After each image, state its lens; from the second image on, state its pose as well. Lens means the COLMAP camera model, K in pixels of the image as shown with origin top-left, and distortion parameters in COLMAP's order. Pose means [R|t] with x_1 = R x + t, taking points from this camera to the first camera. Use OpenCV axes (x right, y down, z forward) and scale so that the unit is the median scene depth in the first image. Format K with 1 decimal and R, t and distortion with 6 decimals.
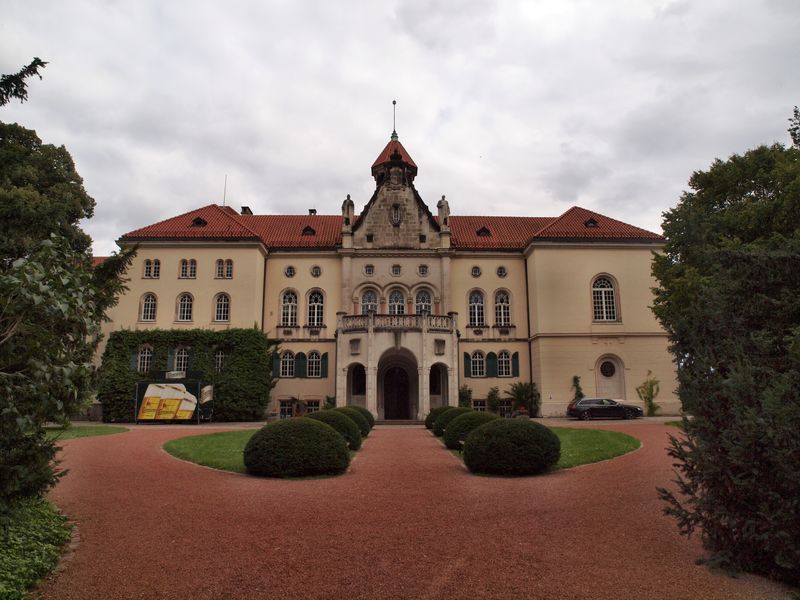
lens RADIAL K [[569.5, 0, 400.0], [0, 569.5, 300.0], [0, 0, 1]] dist [-0.140630, -0.000604]
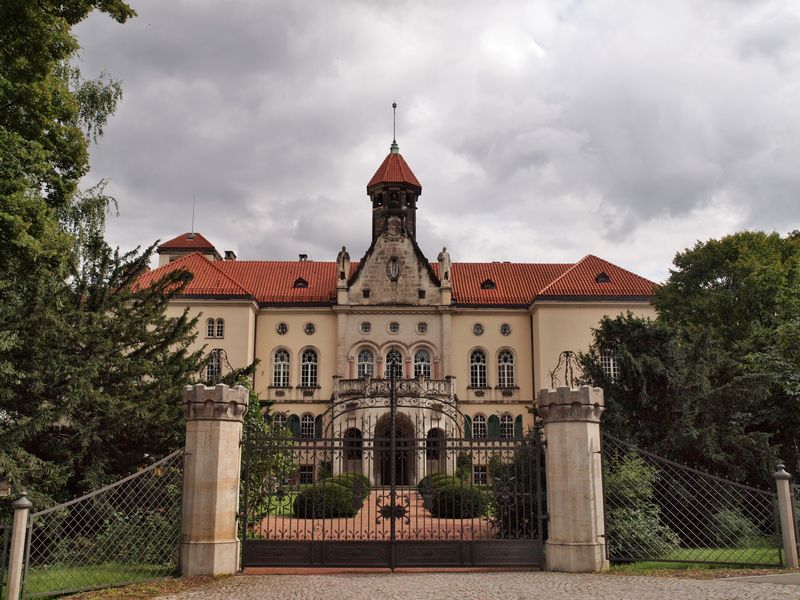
lens RADIAL K [[869.7, 0, 400.0], [0, 869.7, 300.0], [0, 0, 1]] dist [-0.014387, -0.003472]
pose [[0.999962, 0.003629, -0.007933, 0.014860], [-0.003640, 0.999992, -0.001455, -0.097231], [0.007927, 0.001484, 0.999967, -0.457941]]
